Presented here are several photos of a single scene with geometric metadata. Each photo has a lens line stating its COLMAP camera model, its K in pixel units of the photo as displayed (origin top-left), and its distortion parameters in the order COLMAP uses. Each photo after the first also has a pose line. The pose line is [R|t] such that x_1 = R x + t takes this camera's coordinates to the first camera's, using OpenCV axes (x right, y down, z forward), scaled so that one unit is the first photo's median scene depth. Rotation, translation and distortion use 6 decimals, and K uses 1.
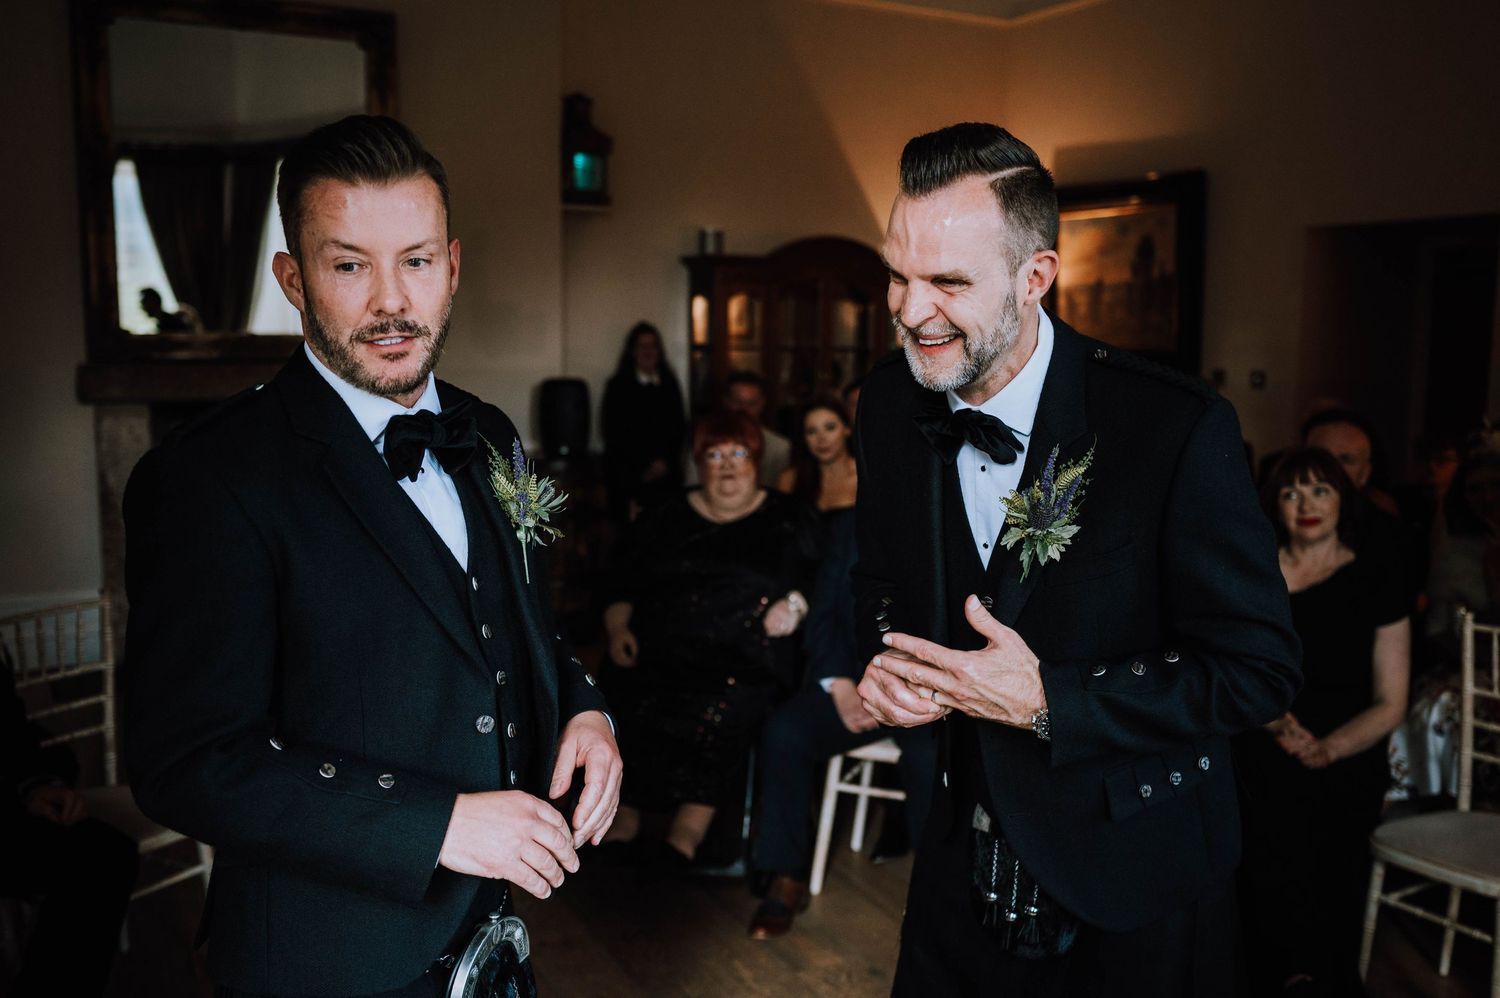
lens RADIAL K [[1457.4, 0, 738.8], [0, 1457.4, 511.3], [0, 0, 1]] dist [-0.005680, 0.000000]
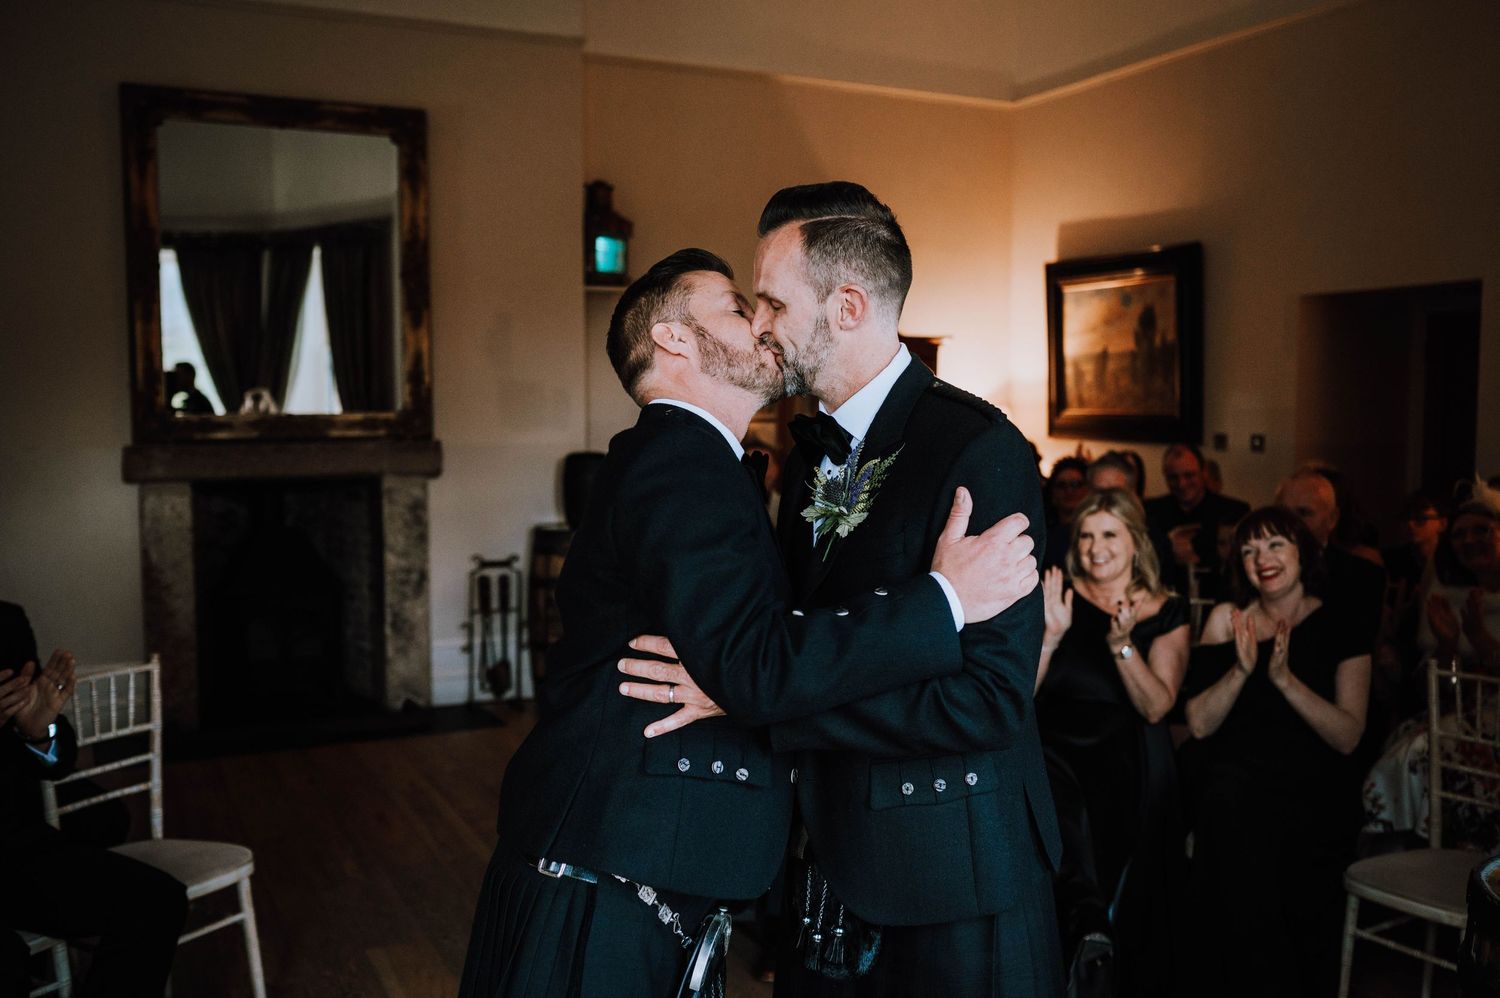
lens RADIAL K [[1457.4, 0, 752.5], [0, 1457.4, 494.6], [0, 0, 1]] dist [-0.005680, 0.000000]
pose [[0.999801, -0.015187, -0.012932, 0.012364], [0.014388, 0.998106, -0.059819, 0.003650], [0.013816, 0.059621, 0.998125, -0.040159]]
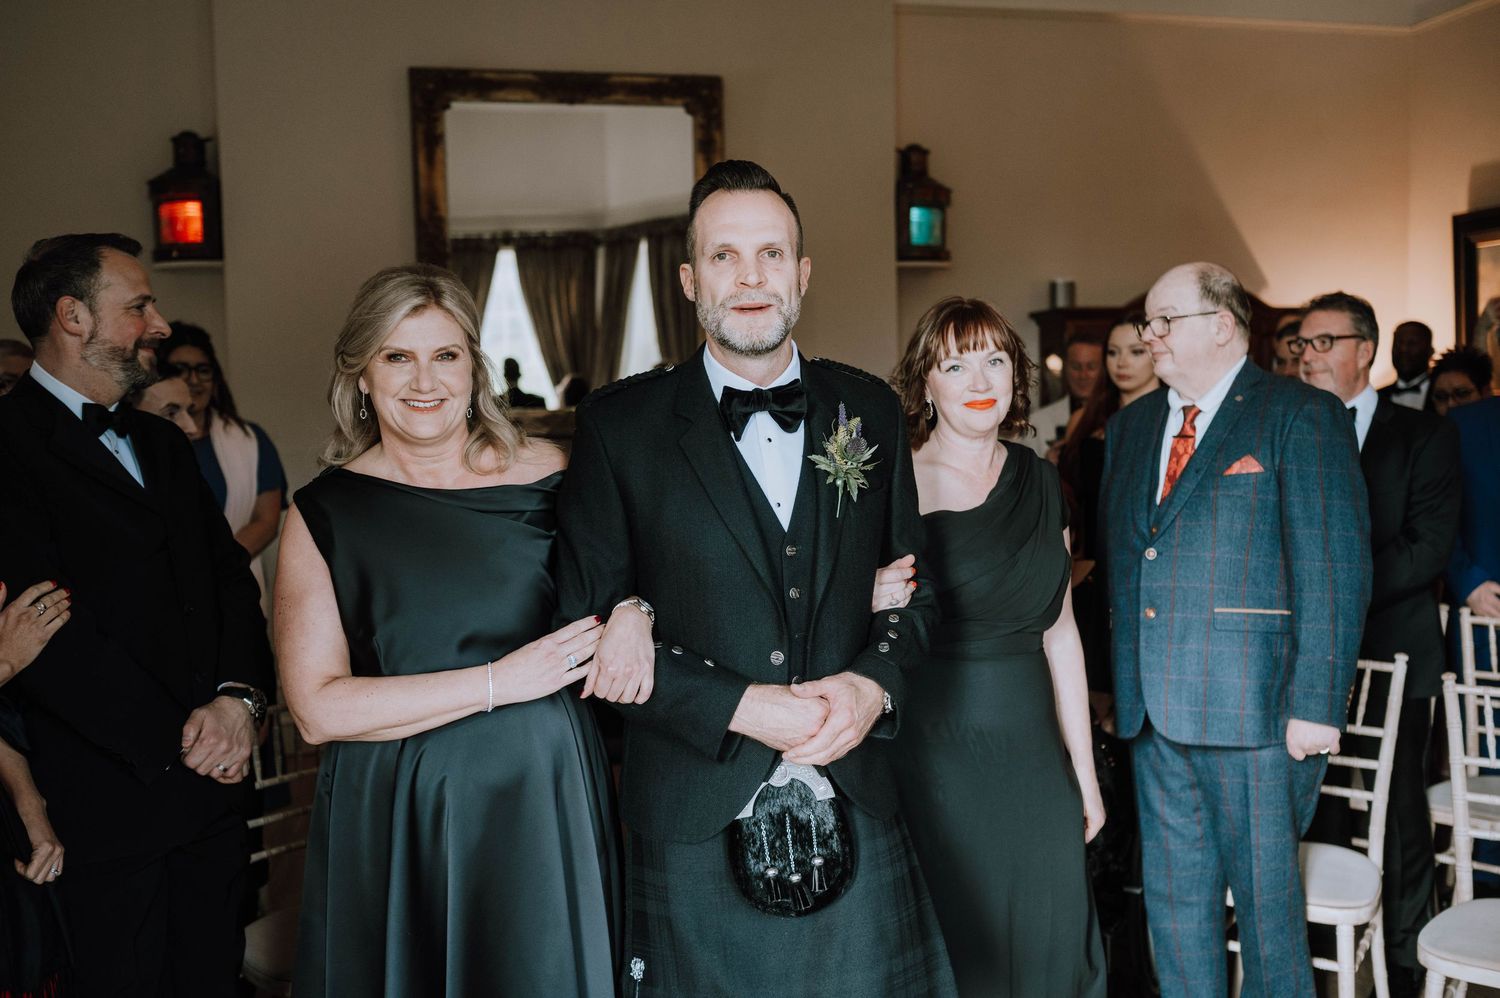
lens RADIAL K [[1457.4, 0, 738.5], [0, 1457.4, 492.3], [0, 0, 1]] dist [-0.005680, 0.000000]
pose [[0.965057, -0.015616, -0.261576, 0.028736], [-0.000145, 0.998191, -0.060127, -0.006682], [0.262041, 0.058064, 0.963308, 0.089781]]
